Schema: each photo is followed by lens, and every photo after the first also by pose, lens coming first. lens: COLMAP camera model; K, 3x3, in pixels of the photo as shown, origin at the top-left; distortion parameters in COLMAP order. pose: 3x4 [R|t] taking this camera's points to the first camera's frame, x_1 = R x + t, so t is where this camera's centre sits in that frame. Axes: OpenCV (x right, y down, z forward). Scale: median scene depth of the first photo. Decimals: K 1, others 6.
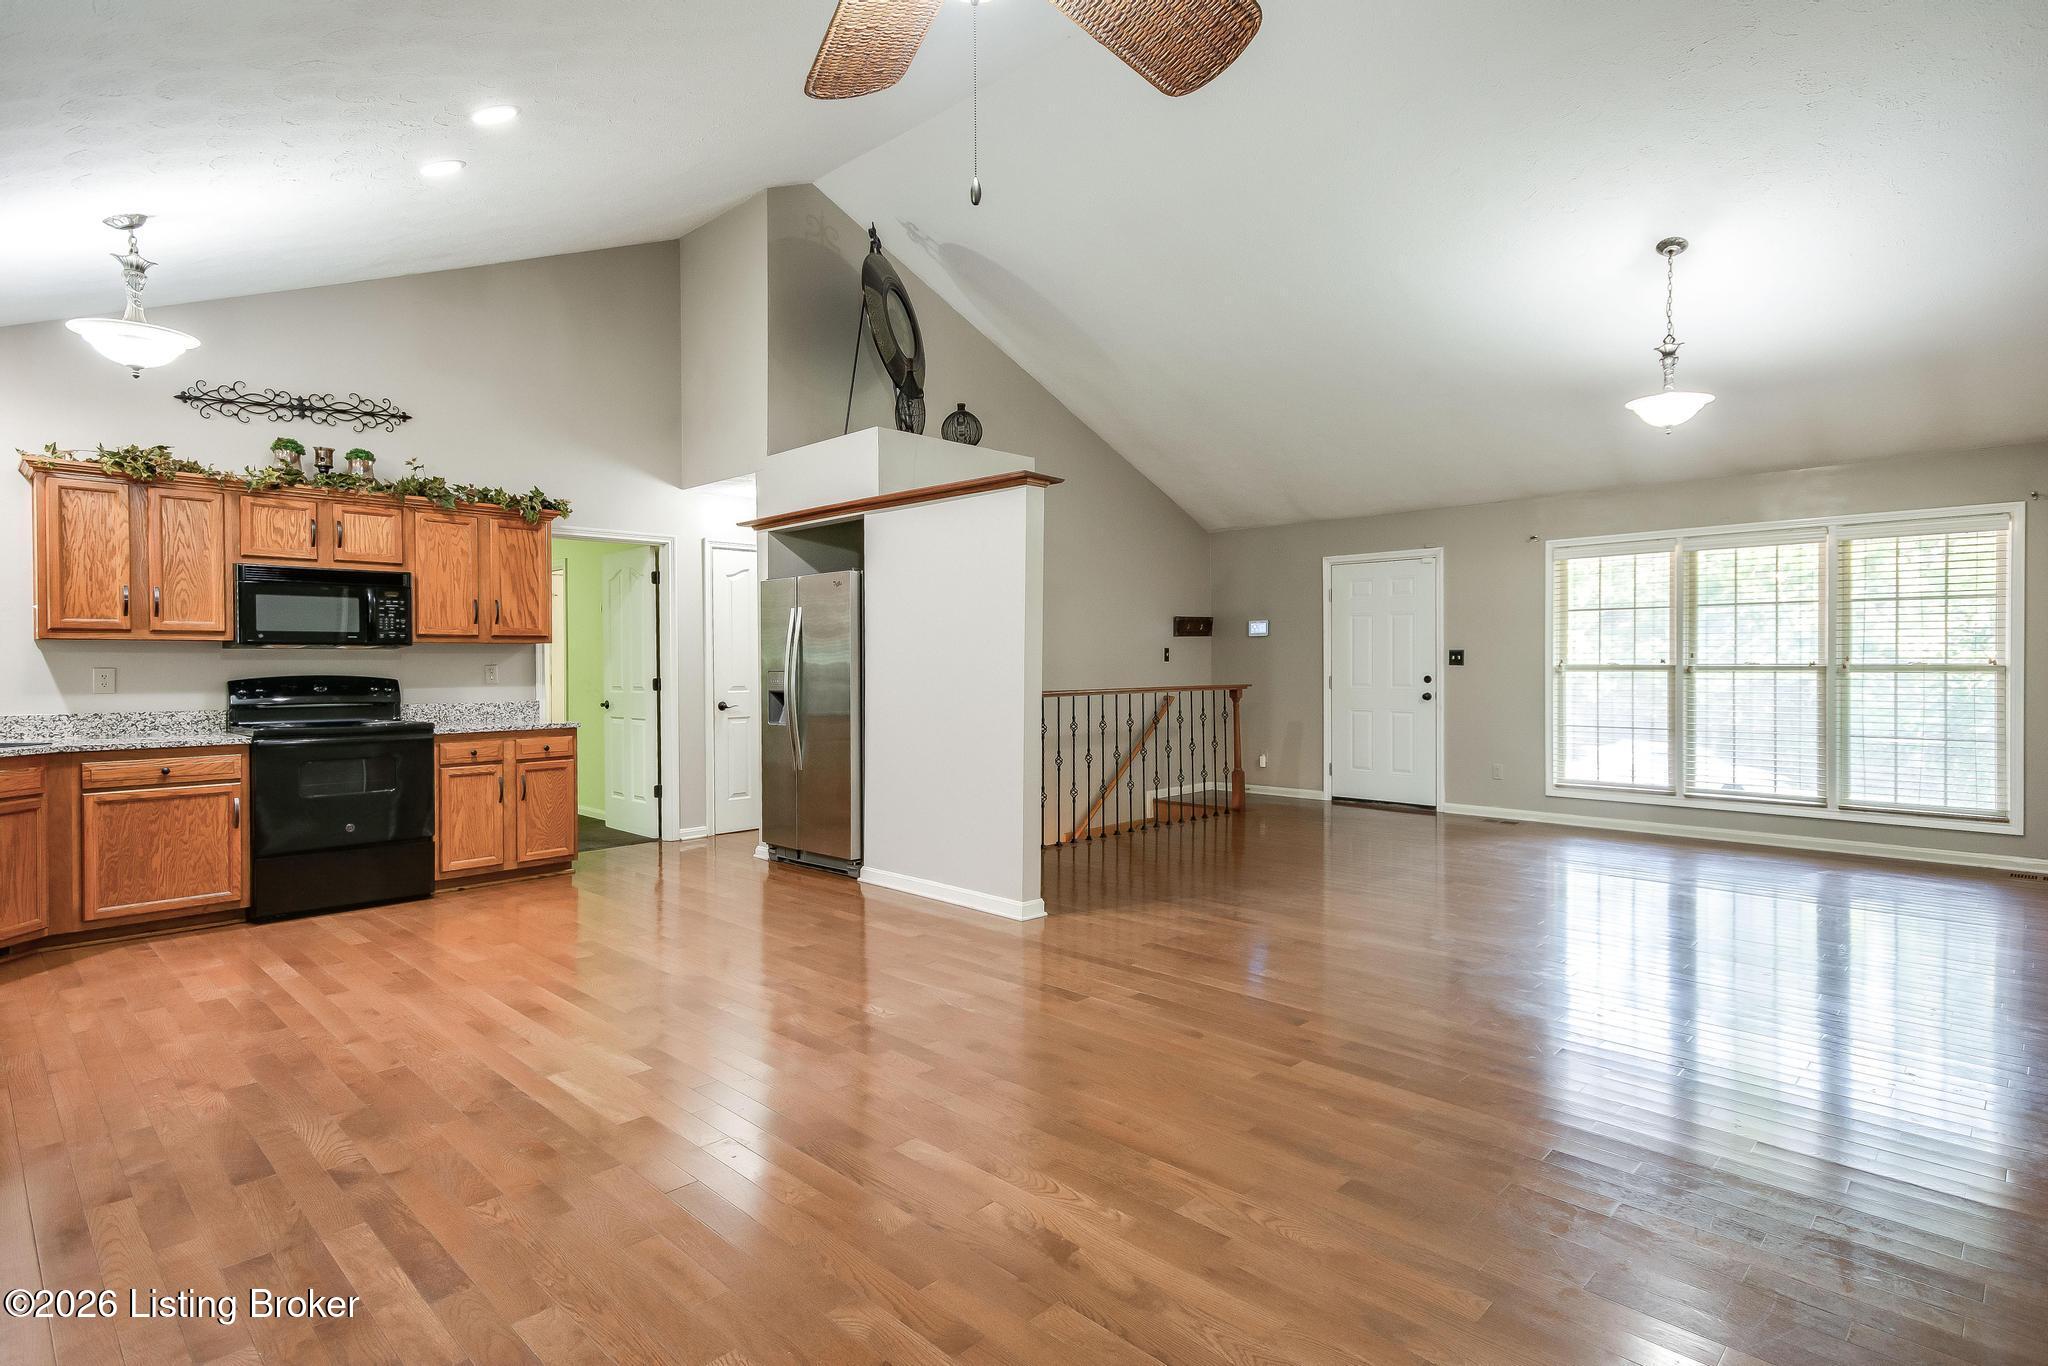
lens RADIAL K [[1056.5, 0, 1020.6], [0, 1056.5, 667.5], [0, 0, 1]] dist [0.034617, -0.001028]
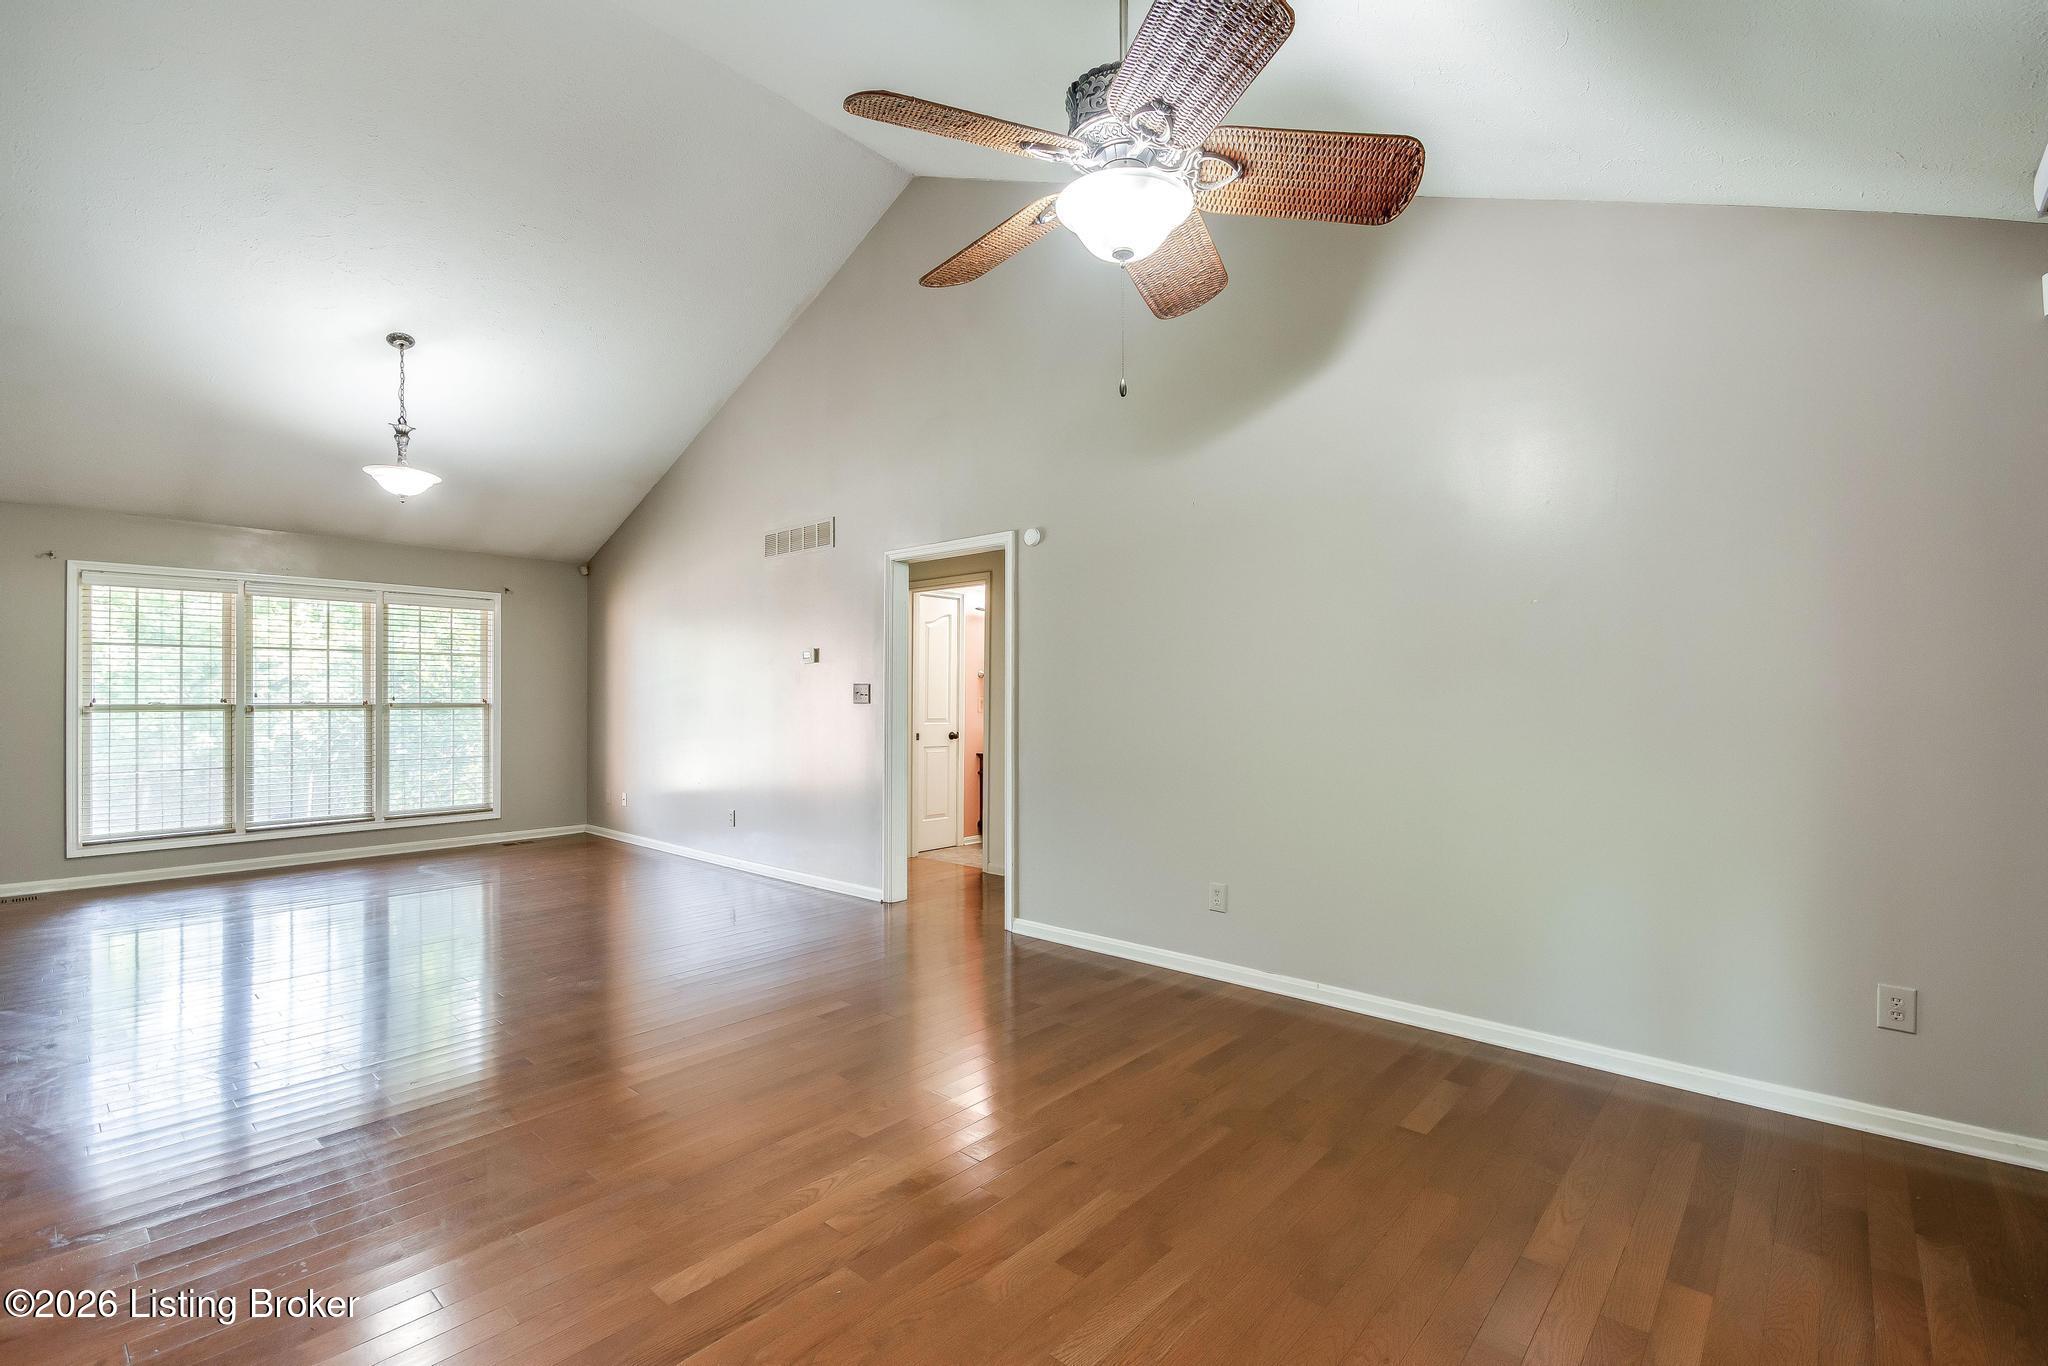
lens RADIAL K [[920.7, 0, 1033.8], [0, 920.7, 688.9], [0, 0, 1]] dist [0.002894, -0.000441]
pose [[-0.054768, 0.012497, 0.998421, -0.291606], [0.007185, 0.999901, -0.012122, -0.000976], [-0.998473, 0.006510, -0.054853, 0.264240]]
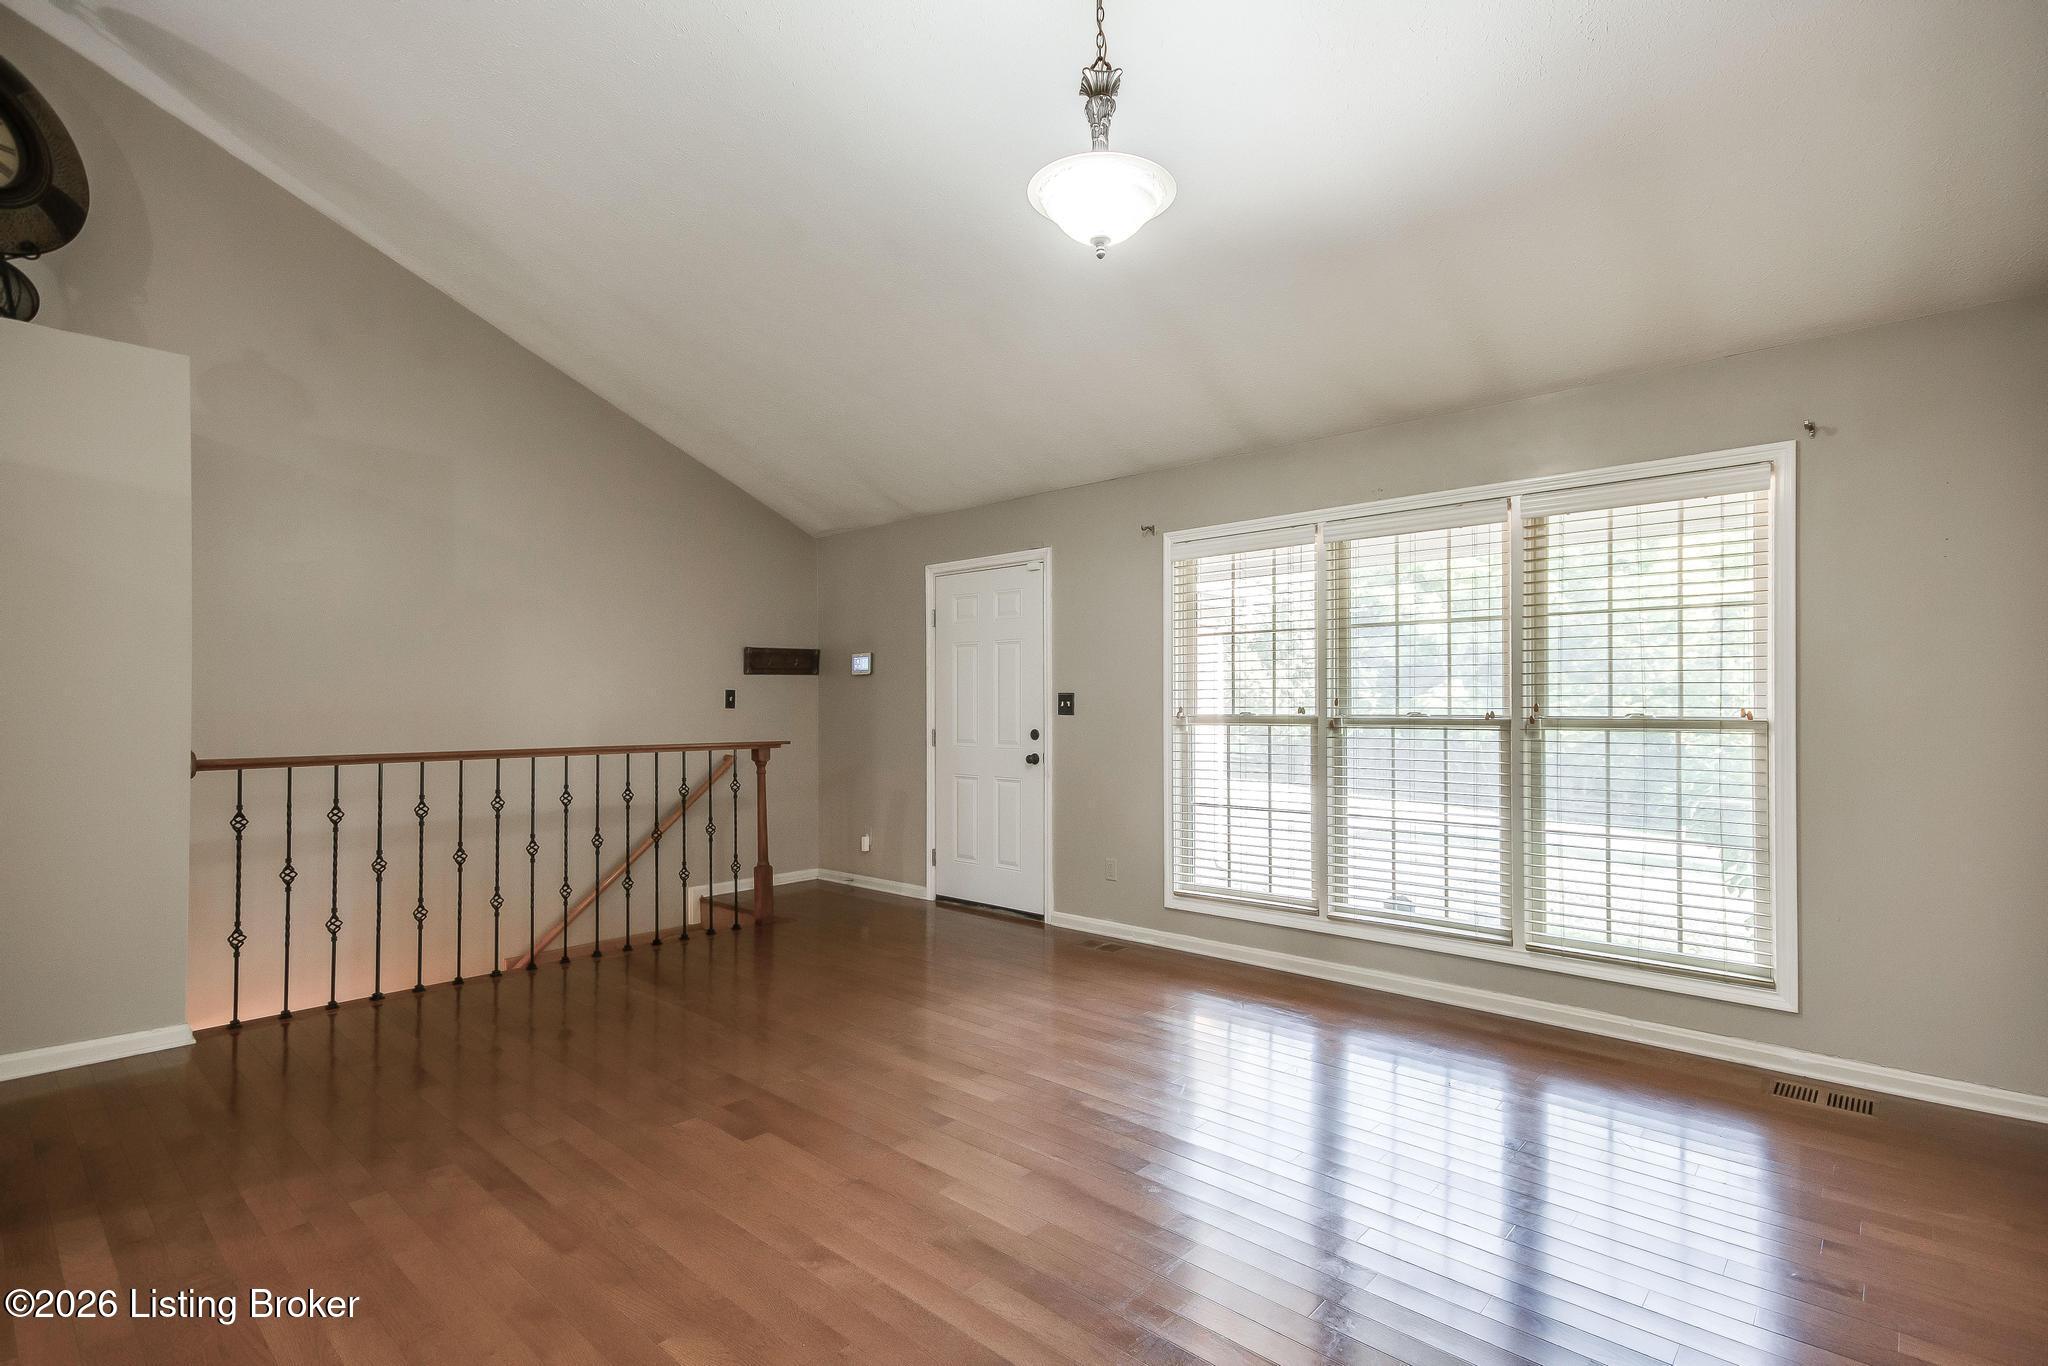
lens RADIAL K [[975.6, 0, 1023.9], [0, 975.6, 700.3], [0, 0, 1]] dist [0.017315, -0.000526]
pose [[0.999232, 0.003386, 0.039049, 0.378940], [-0.002901, 0.999918, -0.012473, -0.003922], [-0.039088, 0.012350, 0.999159, 0.378143]]
